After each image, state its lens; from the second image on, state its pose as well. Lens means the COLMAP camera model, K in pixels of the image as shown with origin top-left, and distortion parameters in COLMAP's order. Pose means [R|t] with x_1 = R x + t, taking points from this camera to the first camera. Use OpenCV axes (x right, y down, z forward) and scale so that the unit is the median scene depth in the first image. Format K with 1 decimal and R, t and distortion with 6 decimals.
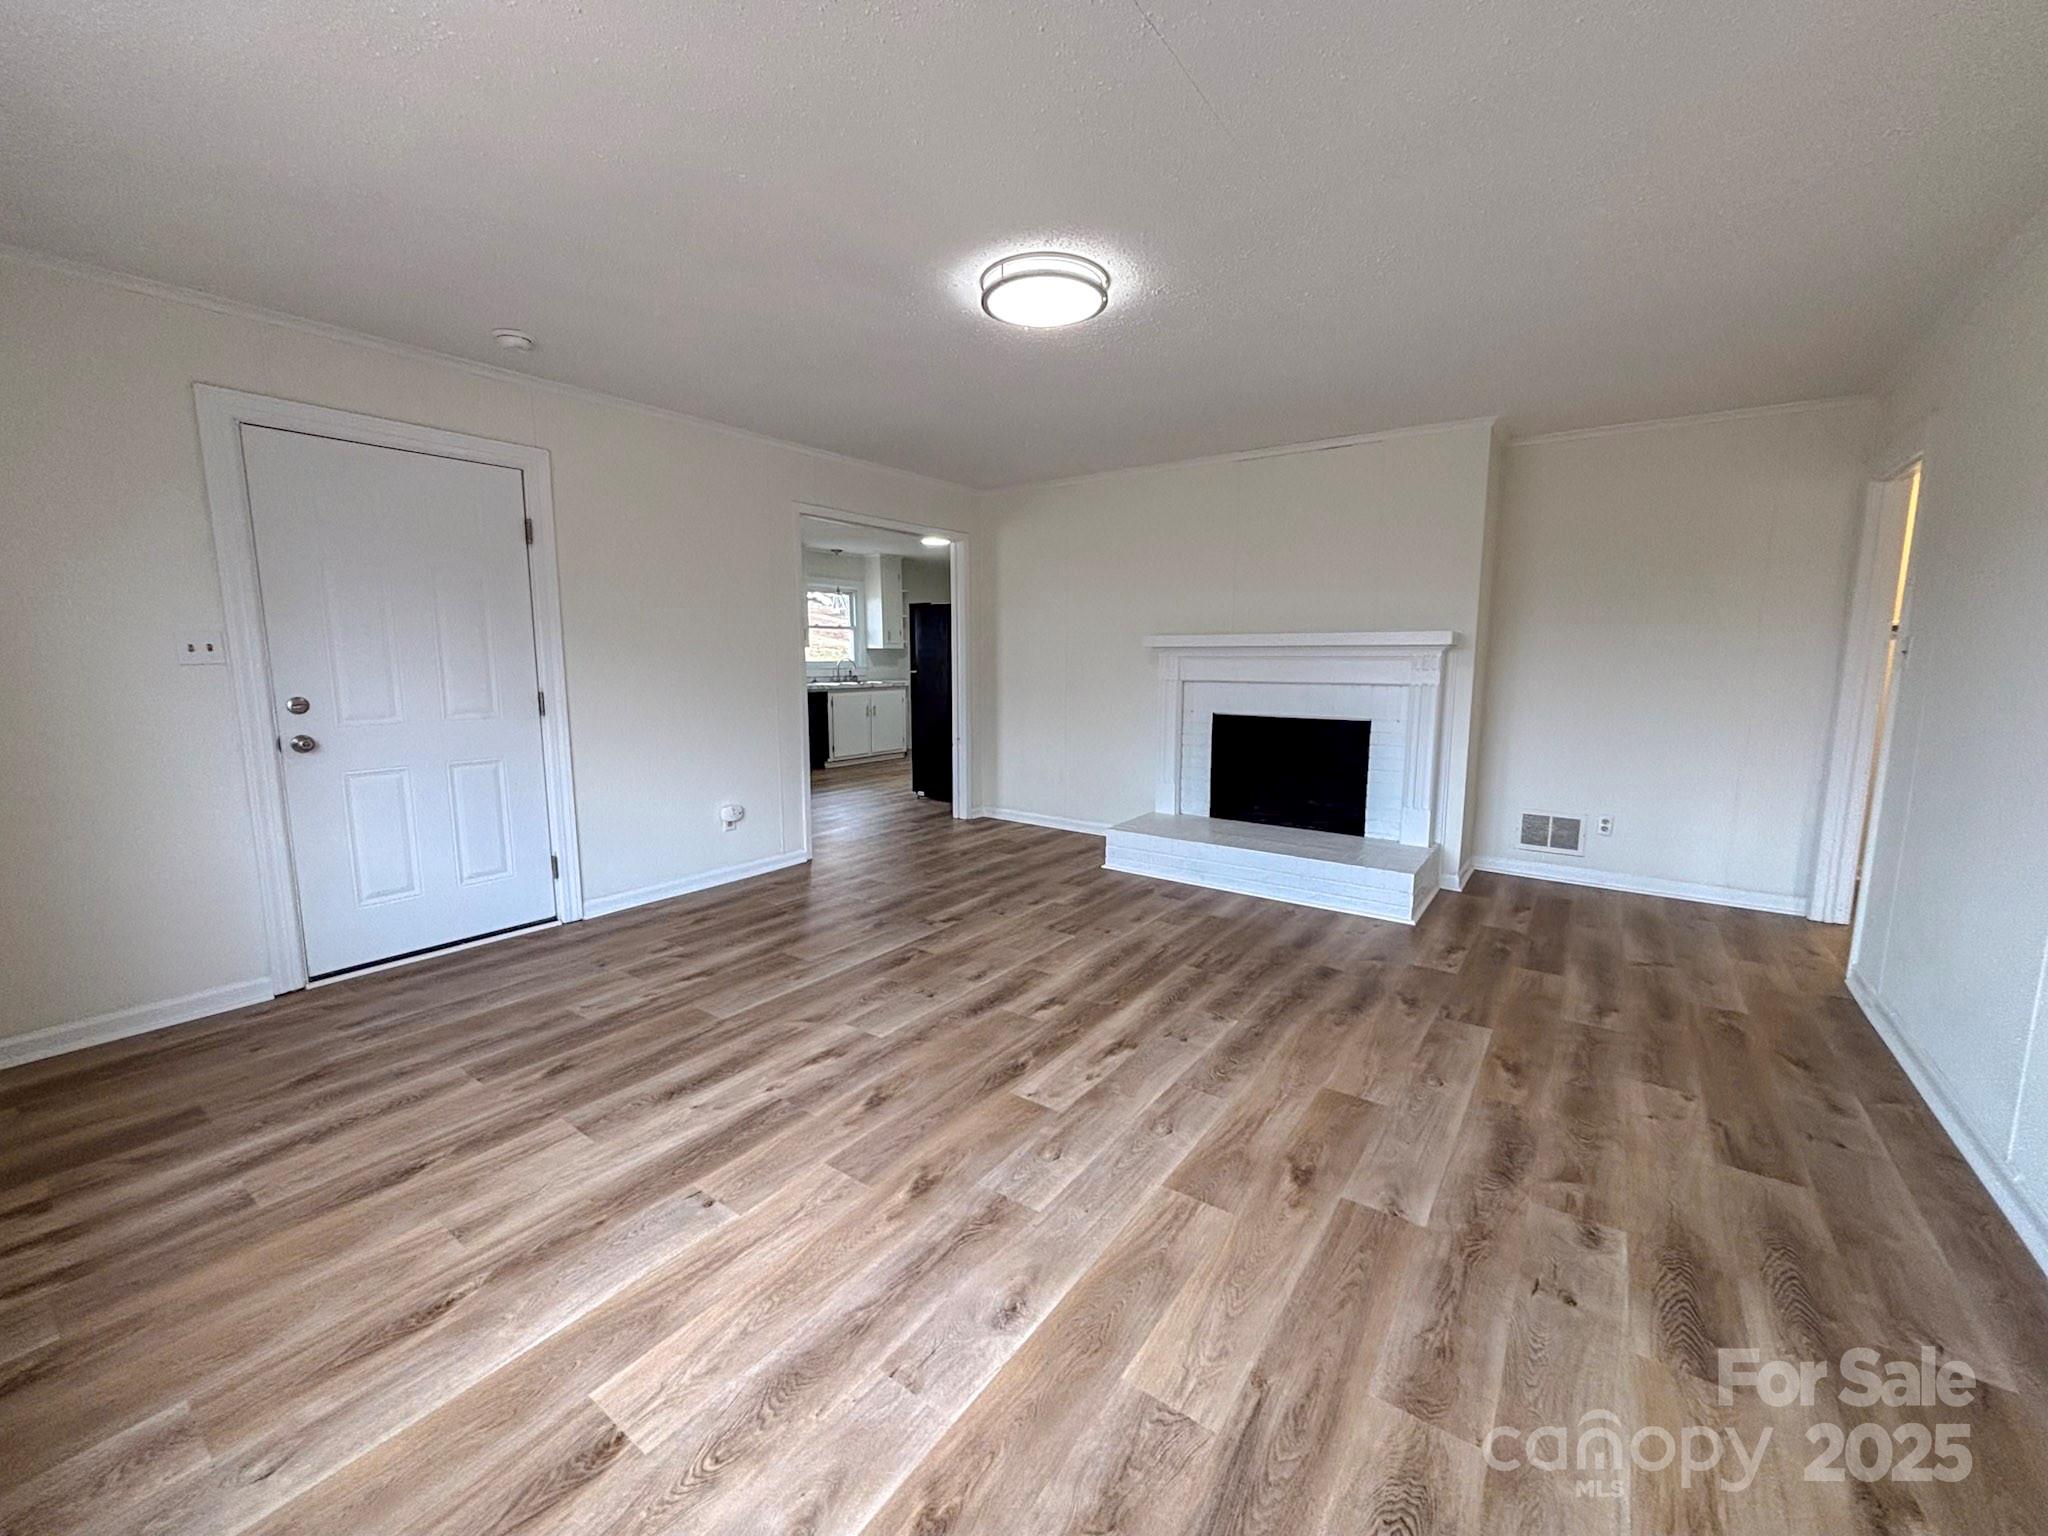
lens RADIAL K [[810.9, 0, 1020.9], [0, 810.9, 767.5], [0, 0, 1]] dist [0.003931, 0.000360]
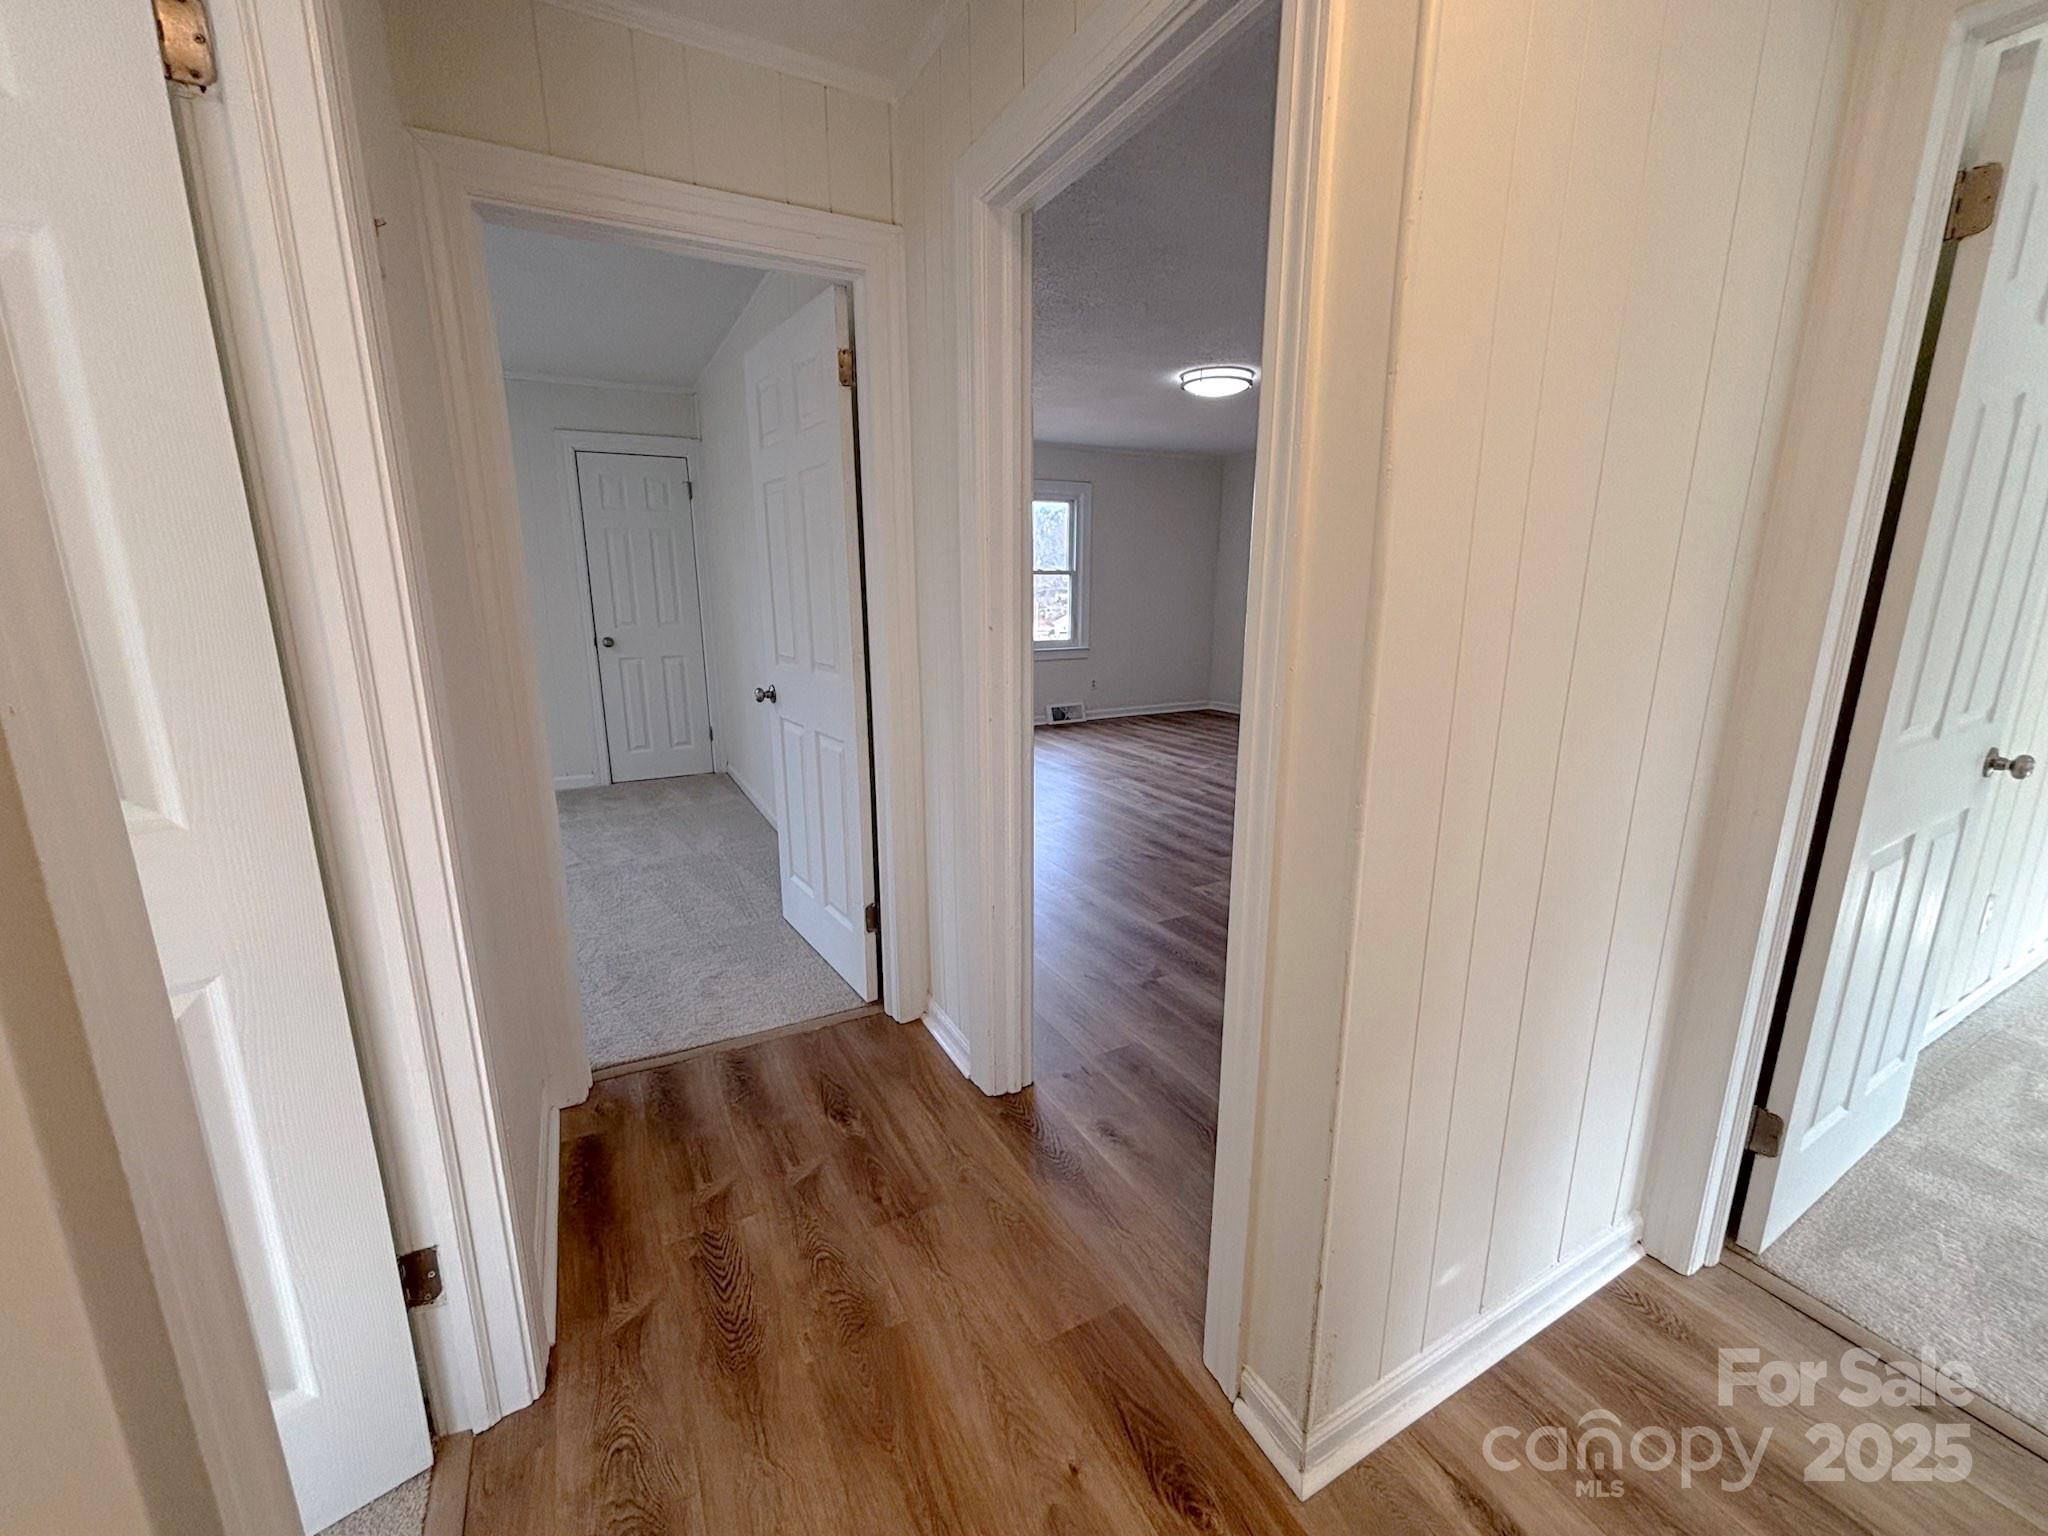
lens RADIAL K [[821.8, 0, 1029.5], [0, 821.8, 765.2], [0, 0, 1]] dist [-0.000104, 0.000015]
pose [[-0.425701, 0.193423, -0.883949, 1.728413], [-0.134305, 0.952560, 0.273116, -0.185828], [0.894841, 0.234985, -0.379528, 1.319583]]
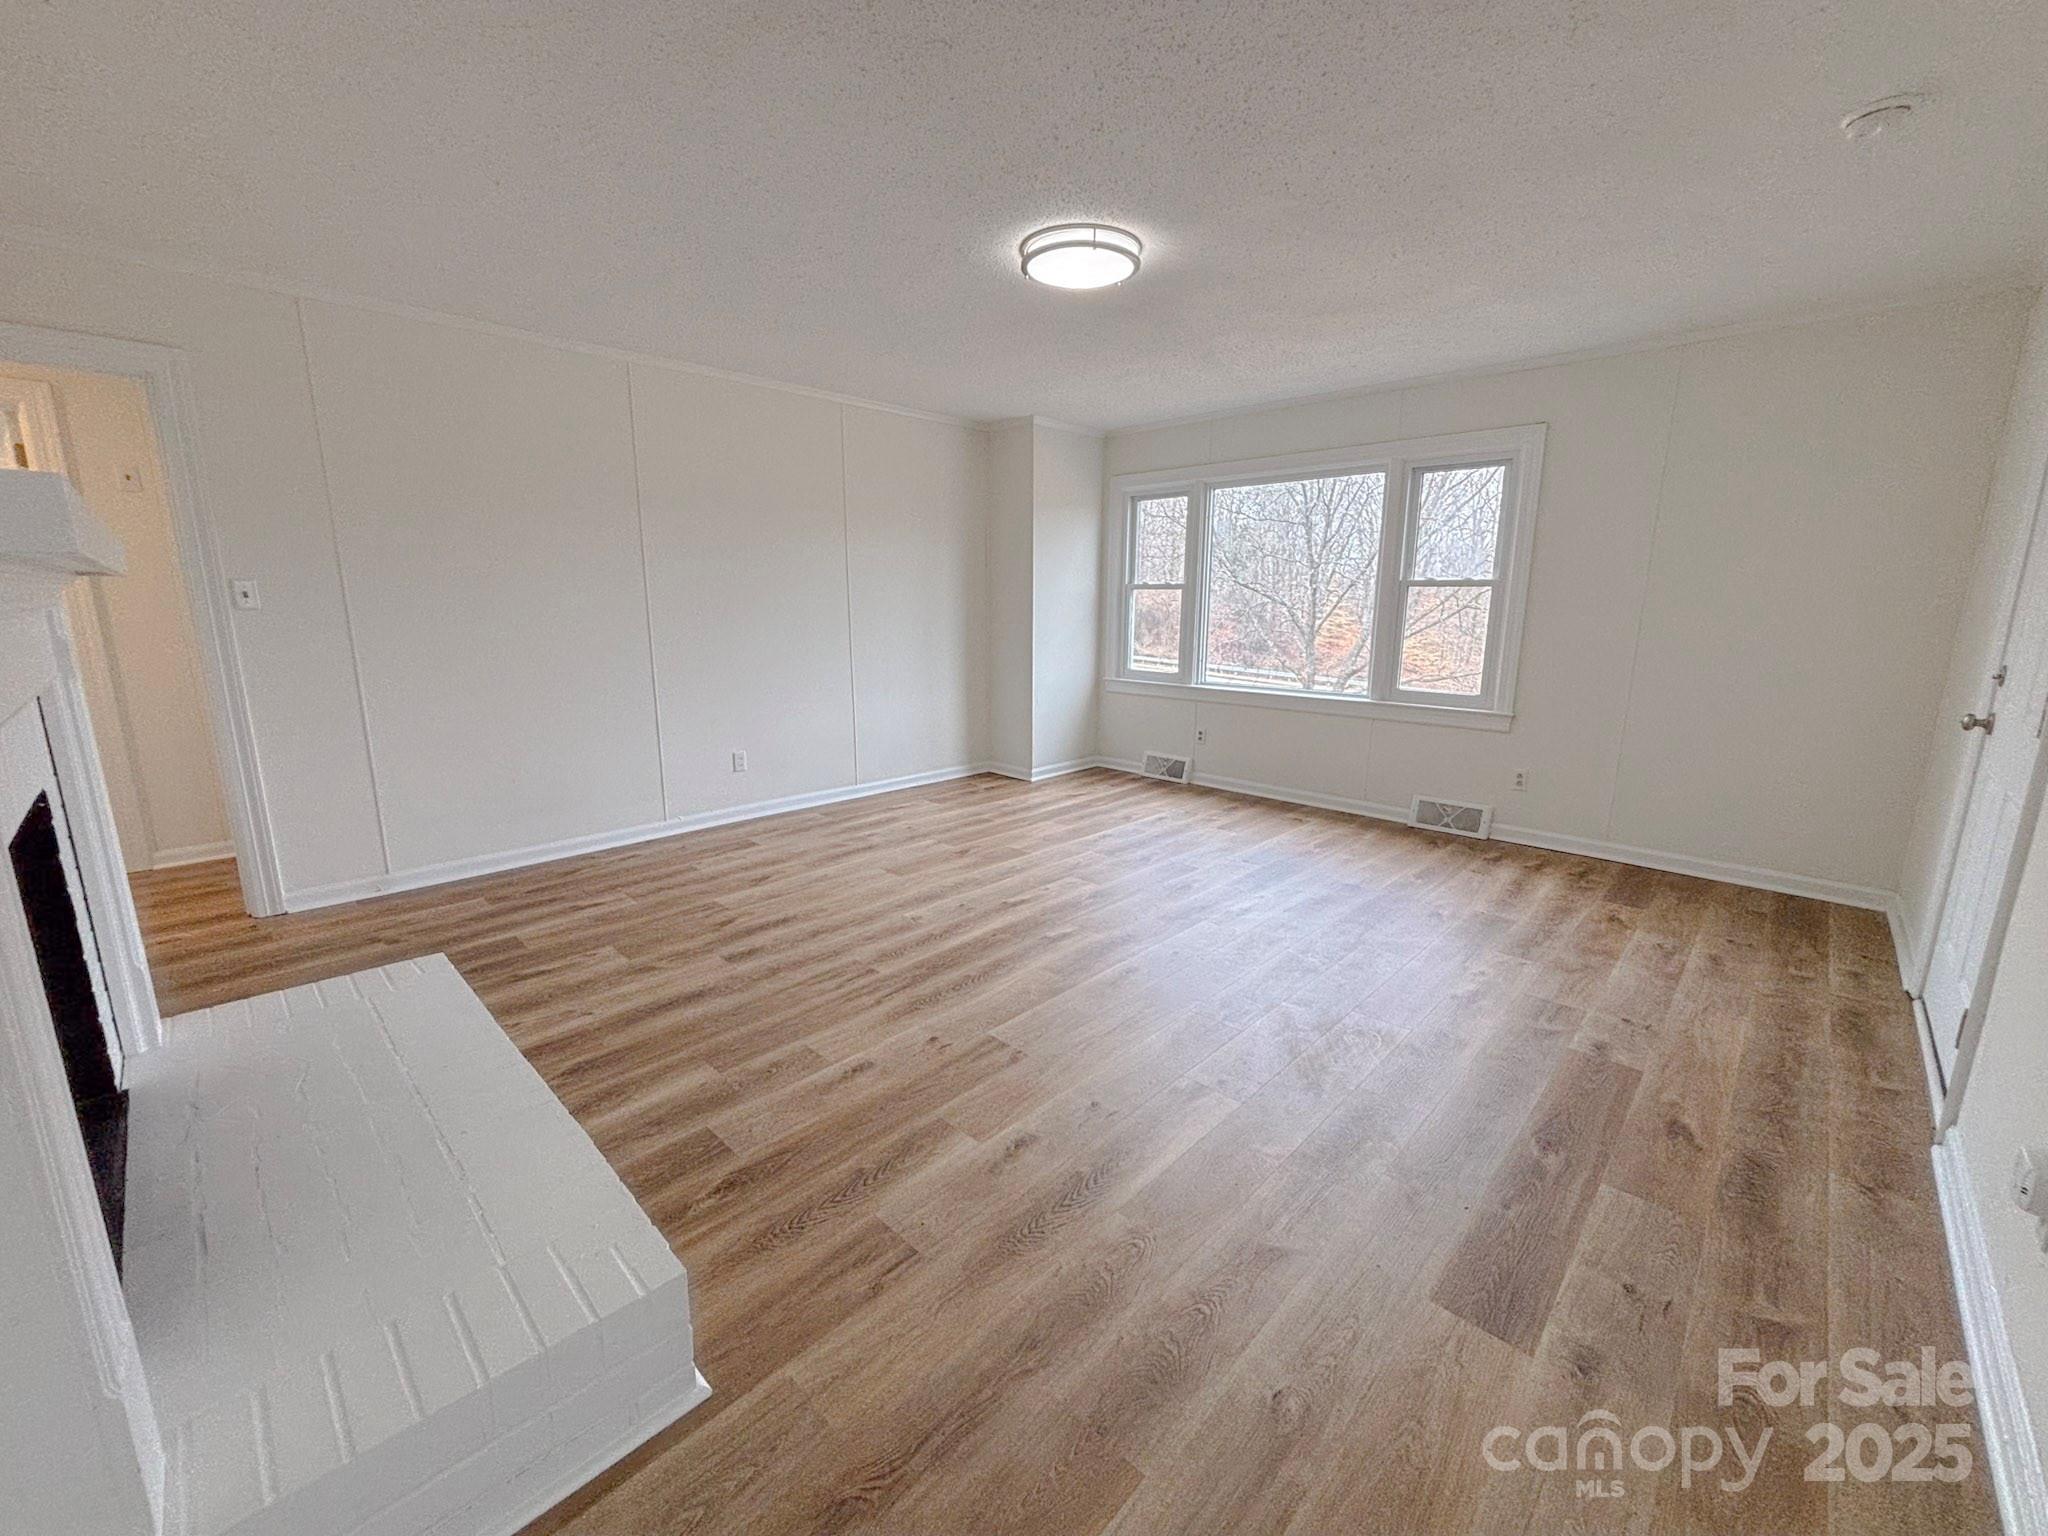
lens RADIAL K [[817.5, 0, 1029.0], [0, 817.5, 764.4], [0, 0, 1]] dist [0.008134, 0.000015]
pose [[-0.990783, -0.035440, 0.130741, -0.058745], [0.011161, 0.940530, 0.339528, -0.284438], [-0.134999, 0.337858, -0.931465, 1.940454]]
